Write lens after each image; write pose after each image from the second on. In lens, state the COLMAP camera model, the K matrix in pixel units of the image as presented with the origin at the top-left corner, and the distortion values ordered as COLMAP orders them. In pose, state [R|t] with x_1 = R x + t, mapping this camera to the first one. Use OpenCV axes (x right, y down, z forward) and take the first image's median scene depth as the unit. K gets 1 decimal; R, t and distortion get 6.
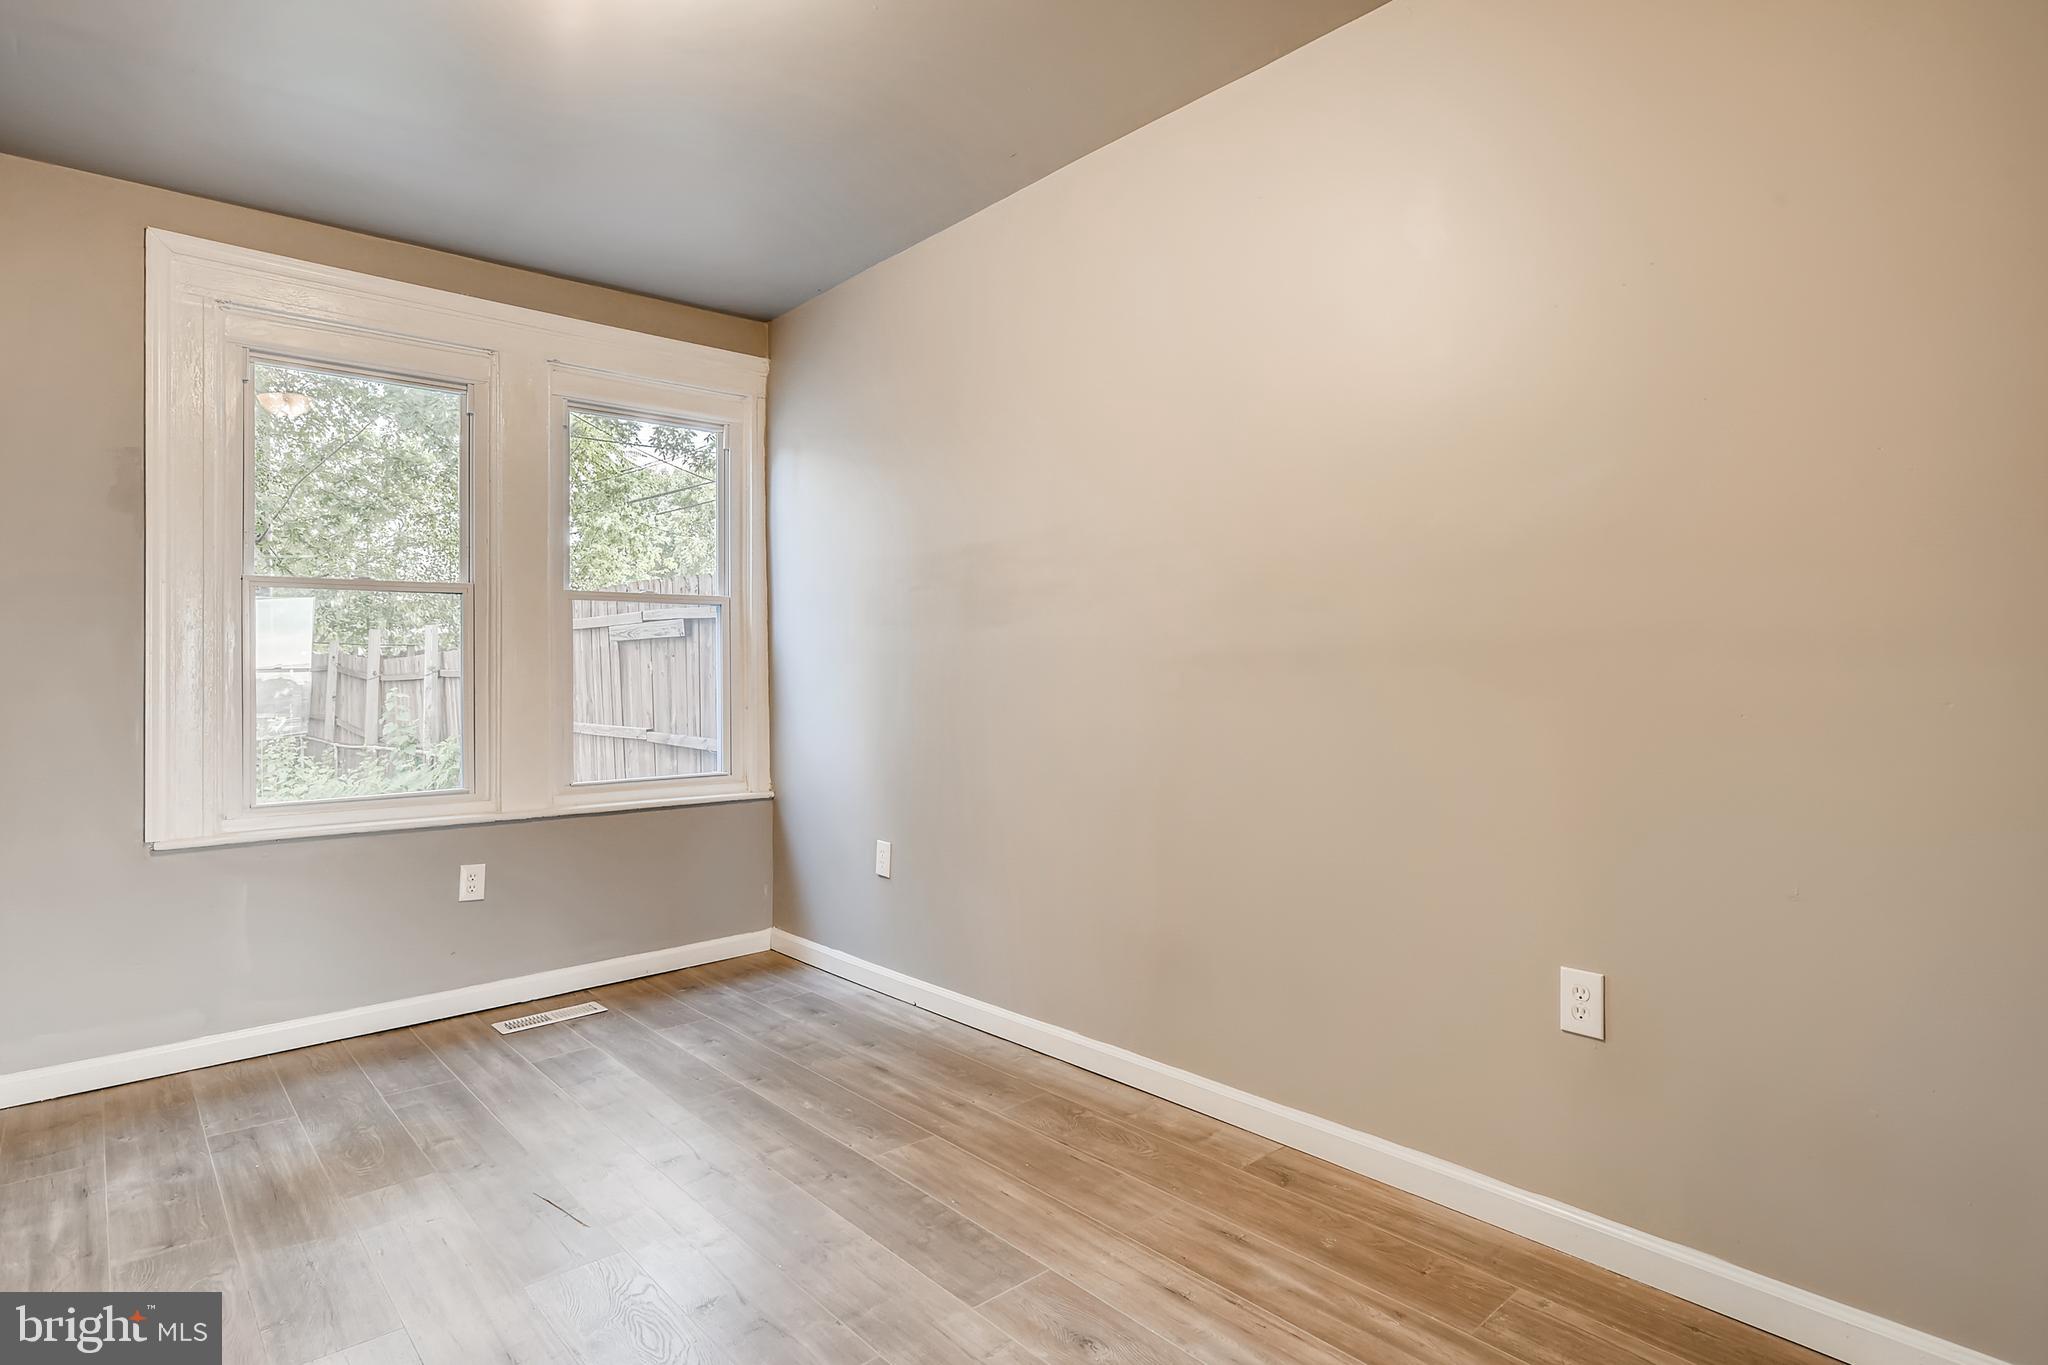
lens RADIAL K [[1070.8, 0, 1014.5], [0, 1070.8, 670.4], [0, 0, 1]] dist [-0.003169, 0.002482]
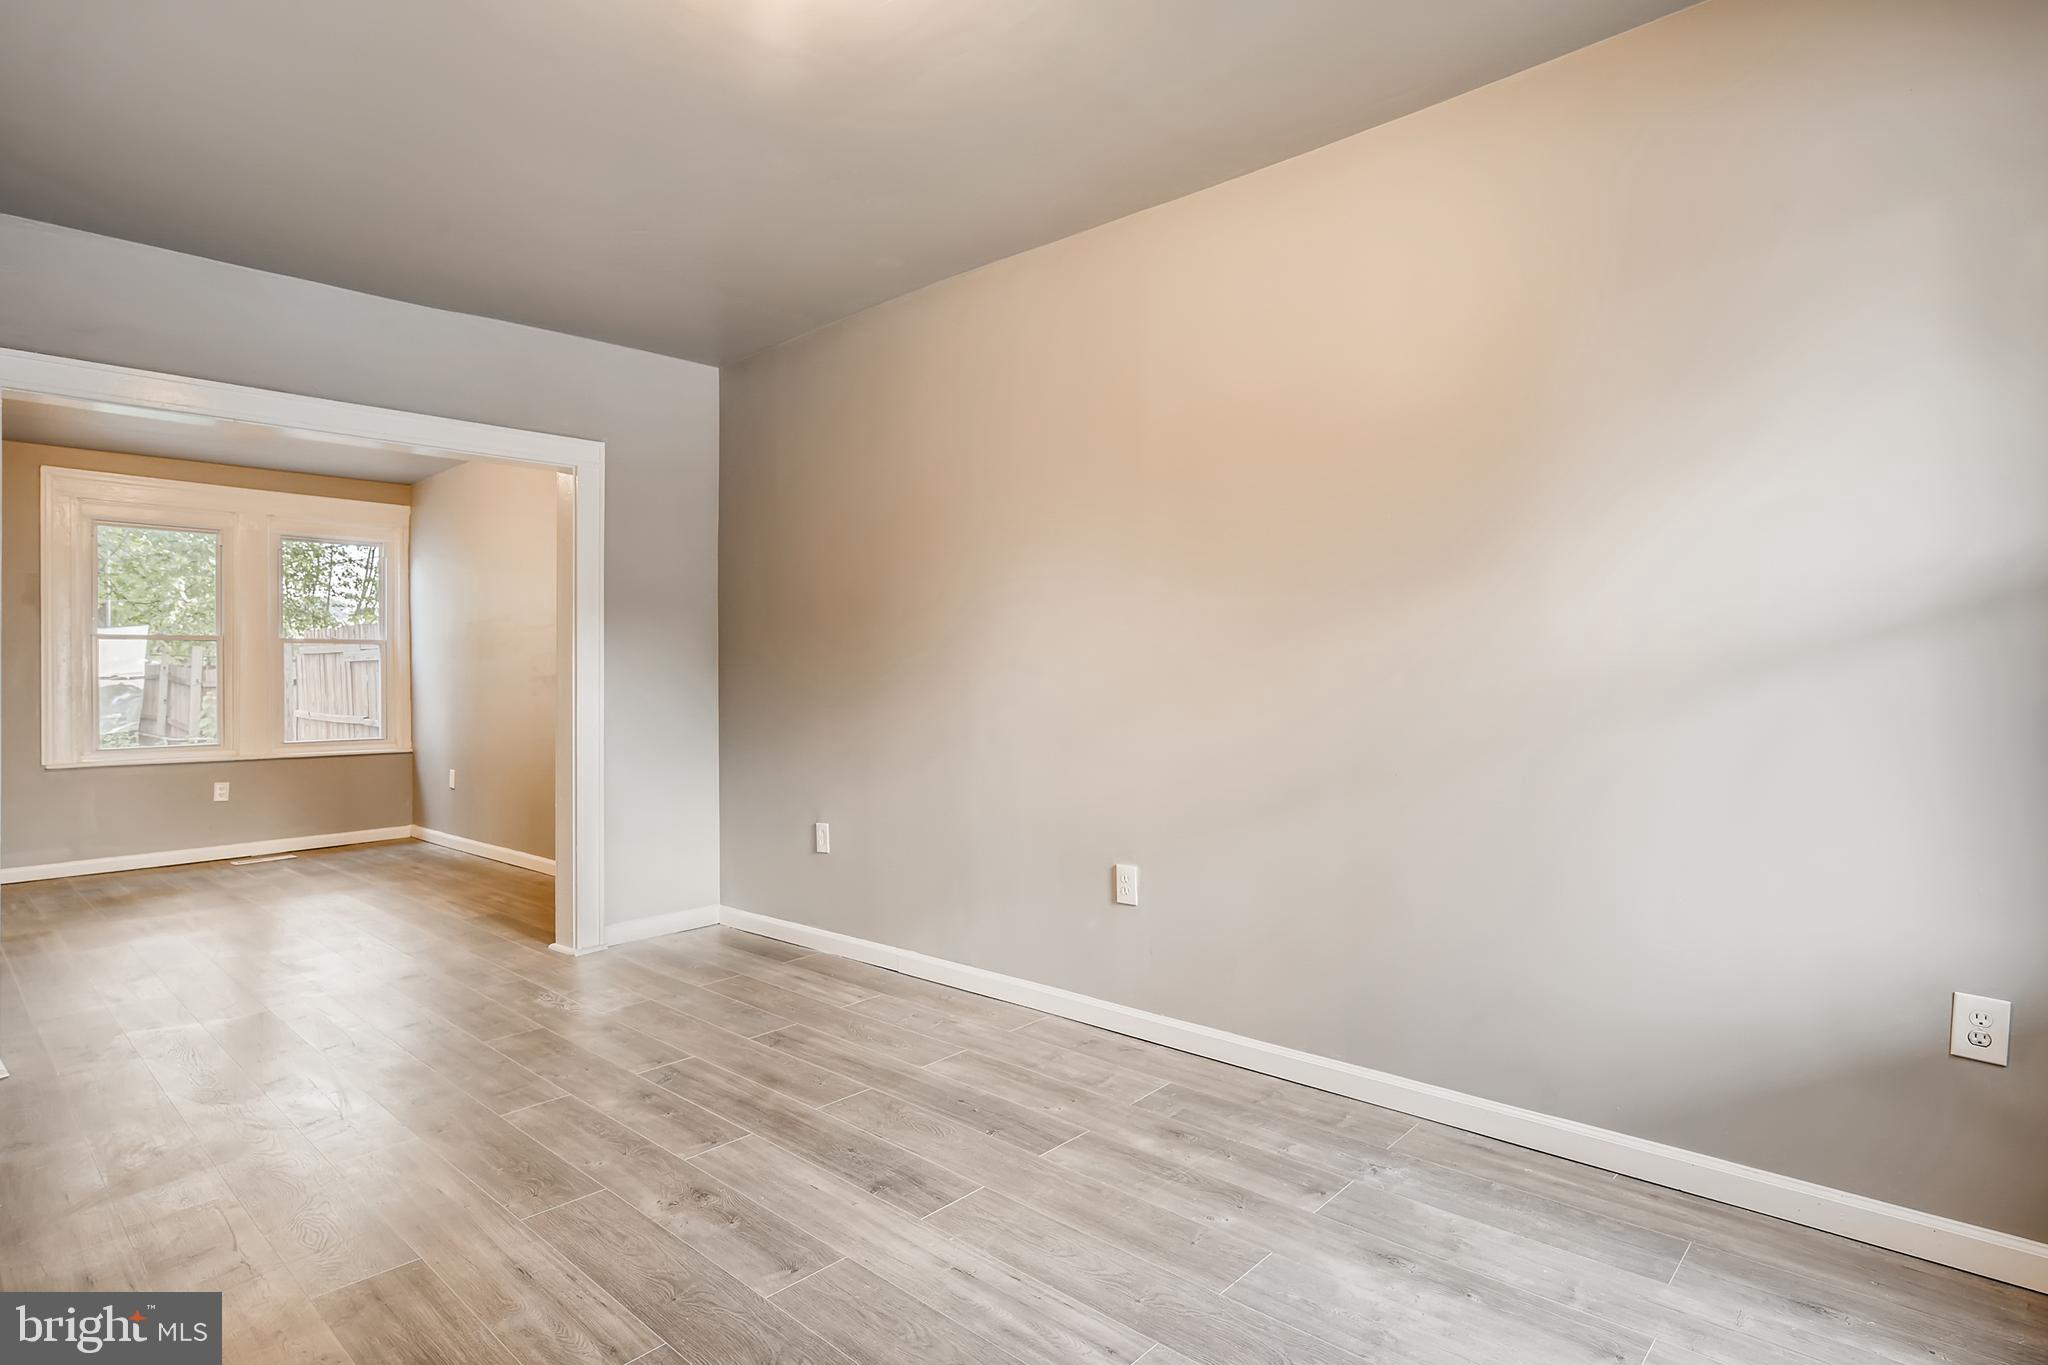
lens RADIAL K [[1070.8, 0, 1032.6], [0, 1070.8, 680.7], [0, 0, 1]] dist [-0.003169, 0.002482]
pose [[0.994620, 0.000023, 0.103587, 0.628232], [-0.000507, 0.999989, 0.004641, -0.009622], [-0.103586, -0.004669, 0.994610, -0.897075]]
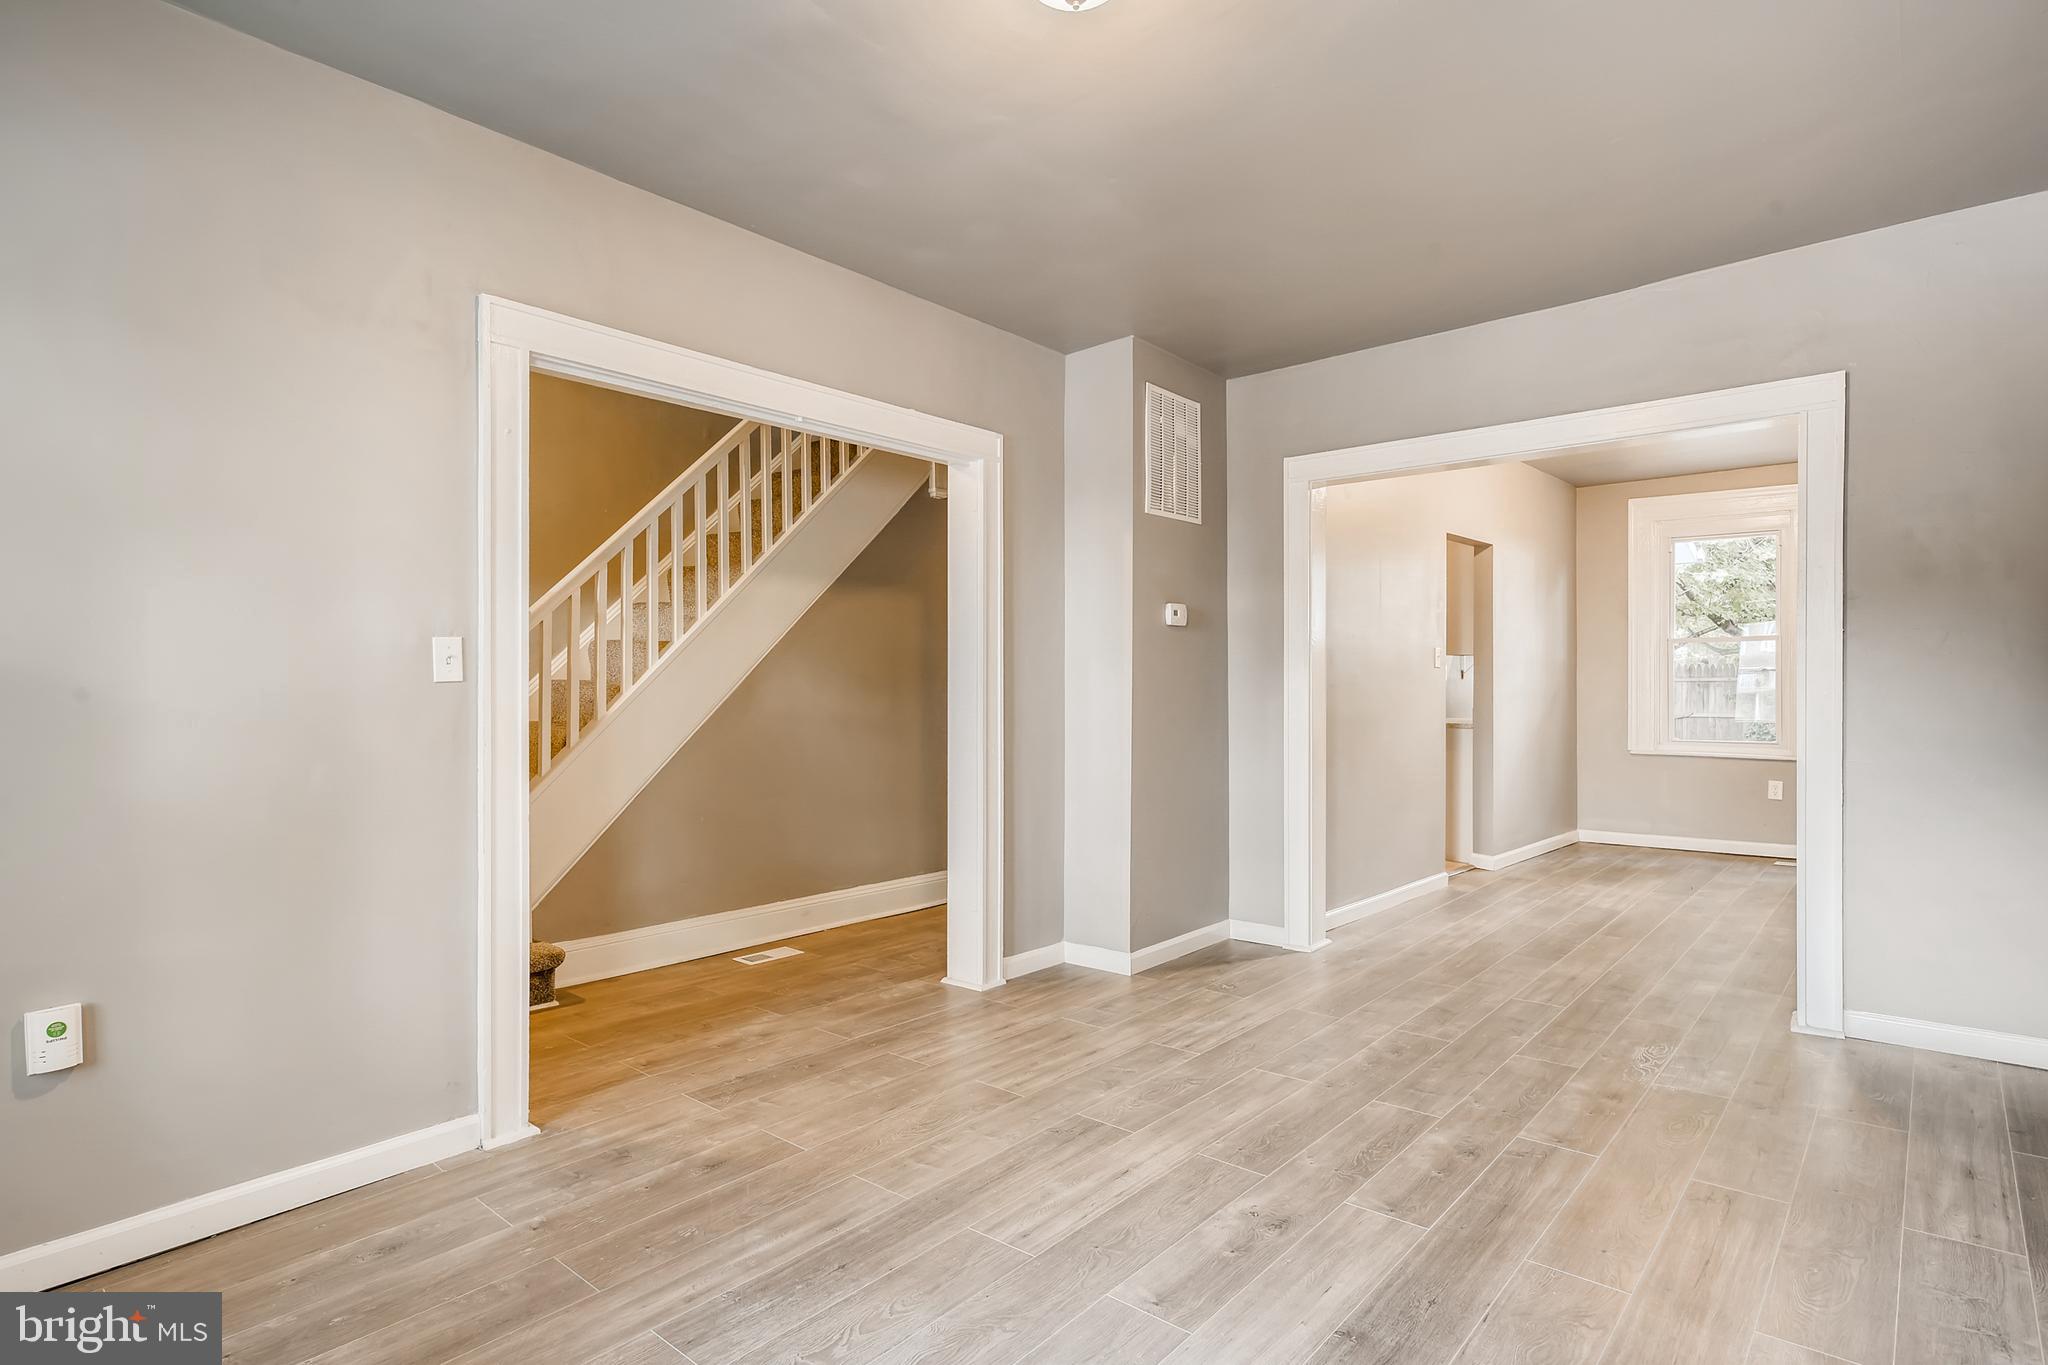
lens RADIAL K [[1070.8, 0, 1027.2], [0, 1070.8, 675.0], [0, 0, 1]] dist [-0.003169, 0.002482]
pose [[0.139801, 0.005676, -0.990163, 1.032724], [-0.000435, 0.999984, 0.005671, -0.018034], [0.990179, -0.000362, 0.139801, -0.519652]]
